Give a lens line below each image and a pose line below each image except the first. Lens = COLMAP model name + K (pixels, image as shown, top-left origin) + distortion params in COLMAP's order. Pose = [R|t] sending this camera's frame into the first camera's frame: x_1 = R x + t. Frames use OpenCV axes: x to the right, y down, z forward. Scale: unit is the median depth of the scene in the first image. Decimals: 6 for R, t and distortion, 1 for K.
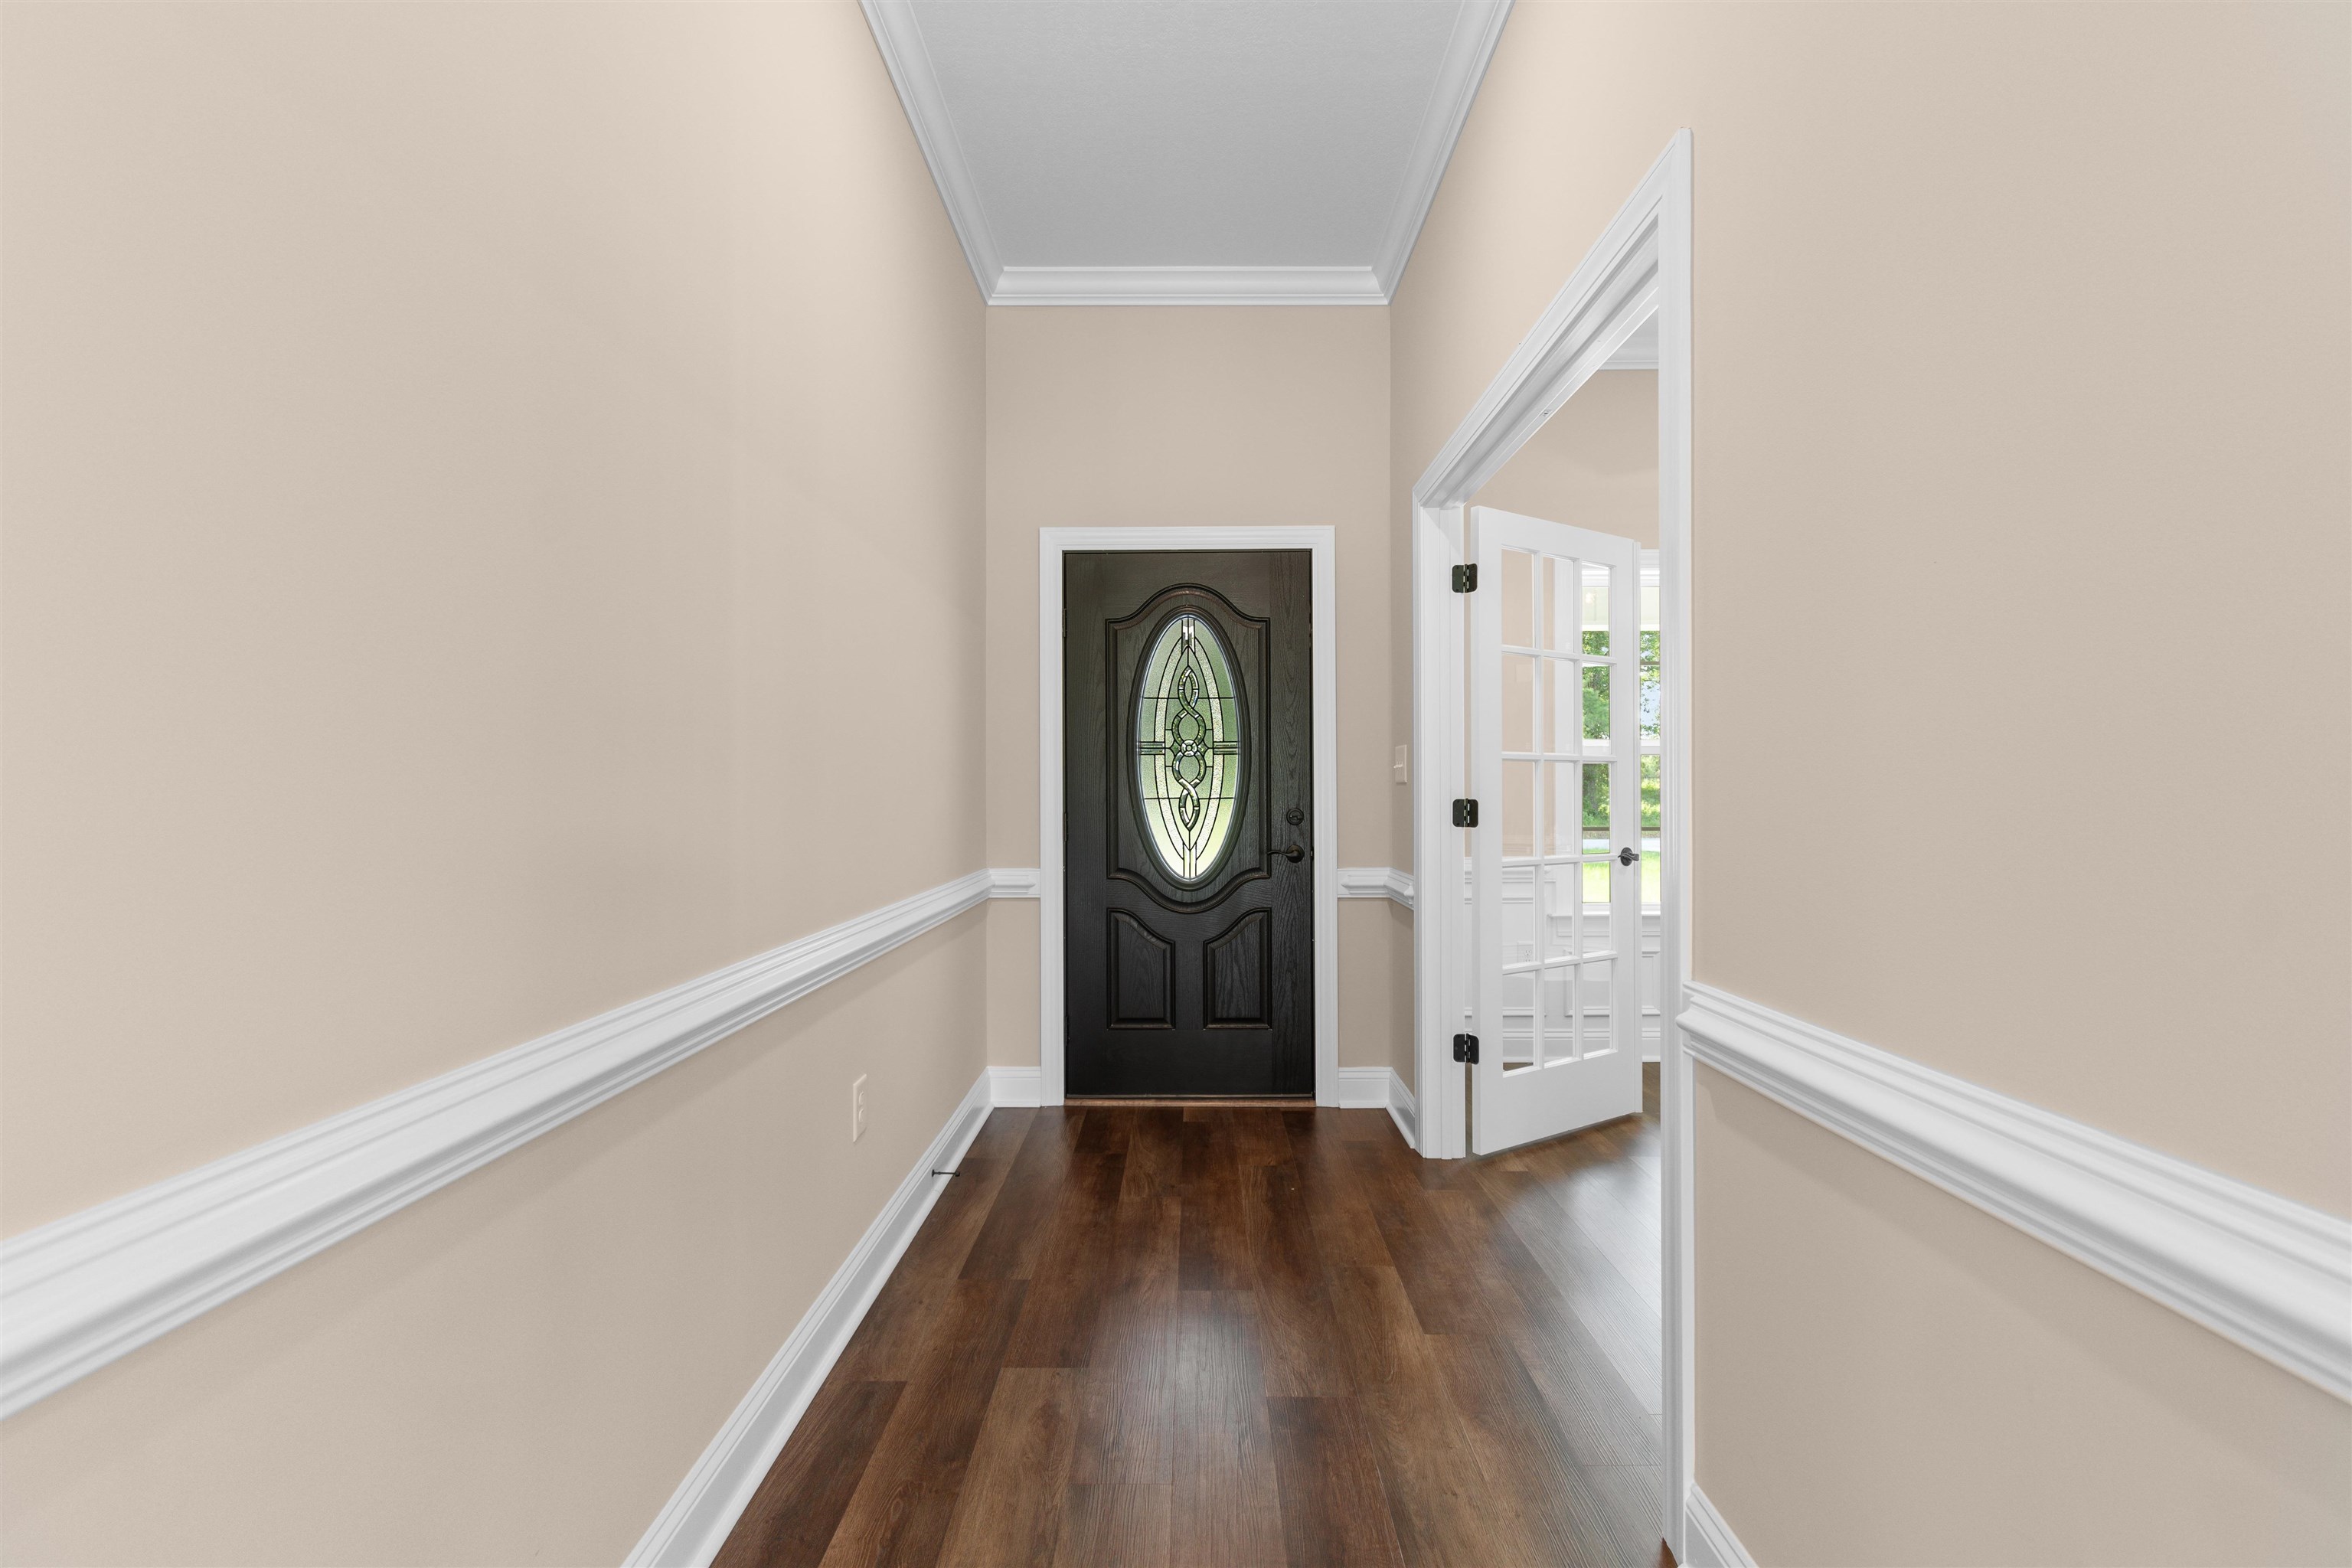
lens RADIAL K [[1028.6, 0, 1157.8], [0, 1028.6, 786.6], [0, 0, 1]] dist [0.001130, -0.000067]
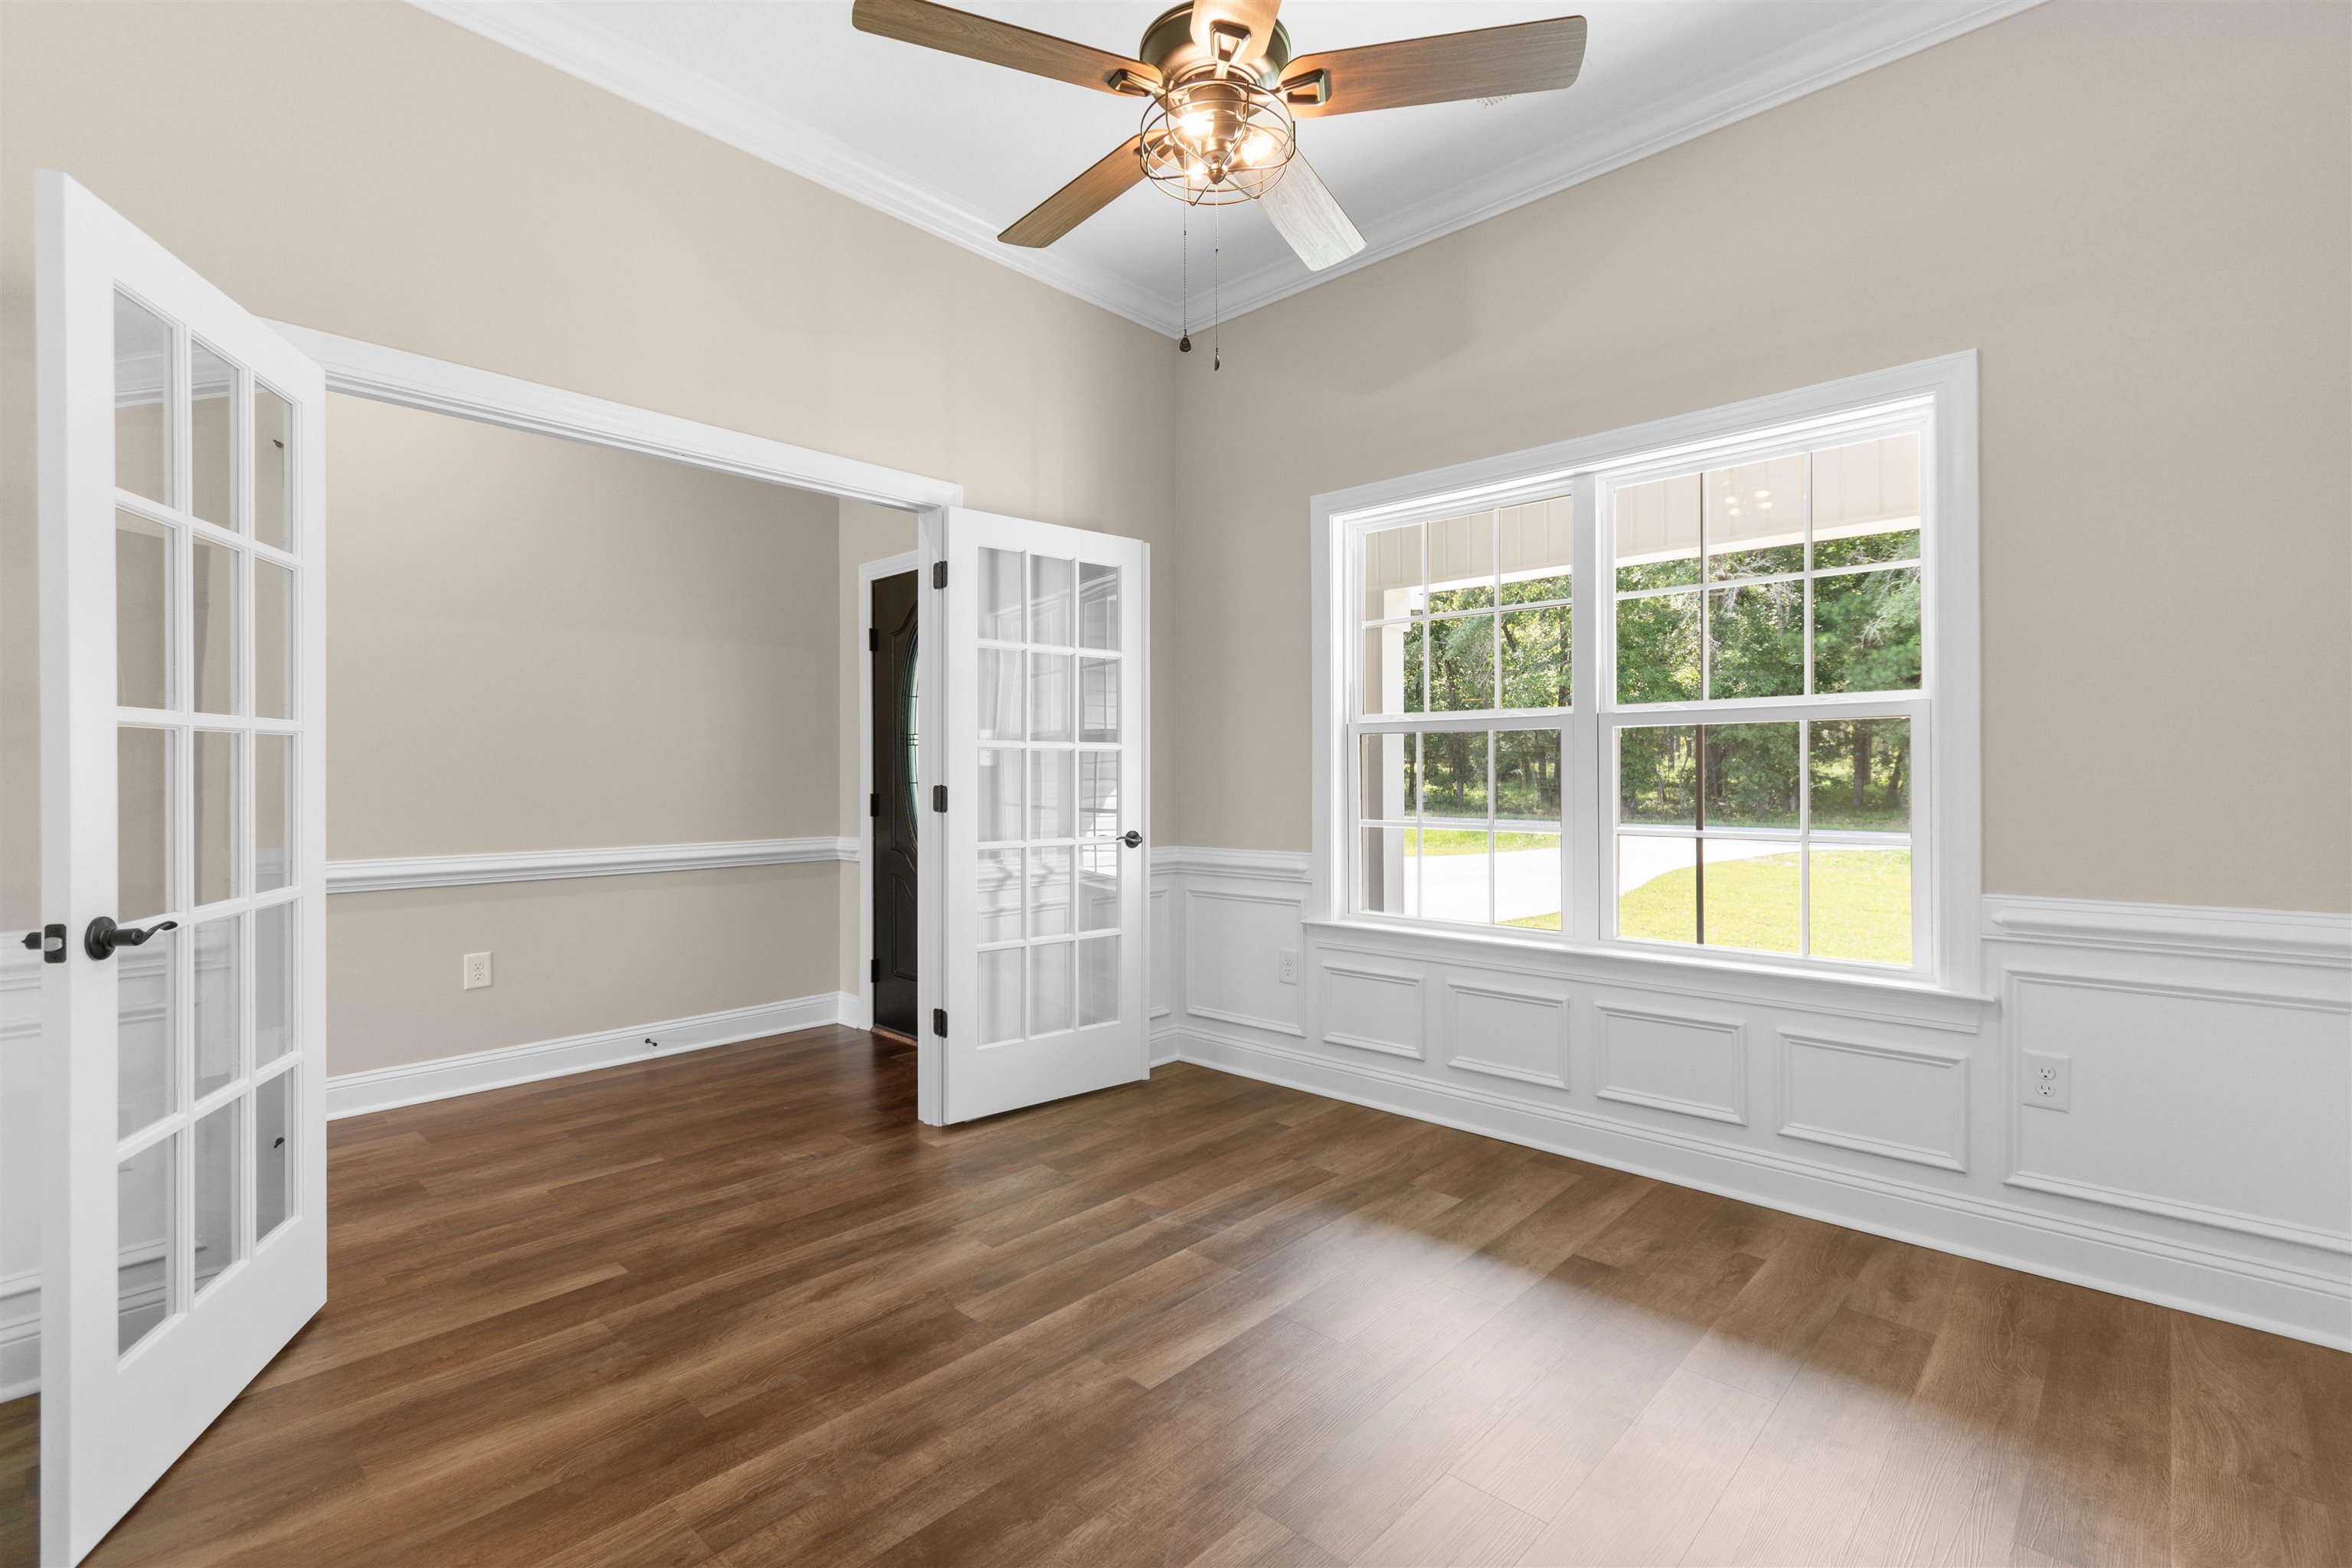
lens RADIAL K [[1028.6, 0, 1164.3], [0, 1028.6, 770.9], [0, 0, 1]] dist [0.001130, -0.000067]
pose [[0.743368, 0.000146, -0.668883, 1.170939], [-0.001305, 0.999998, -0.001232, -0.001349], [0.668881, 0.001789, 0.743367, 0.374415]]
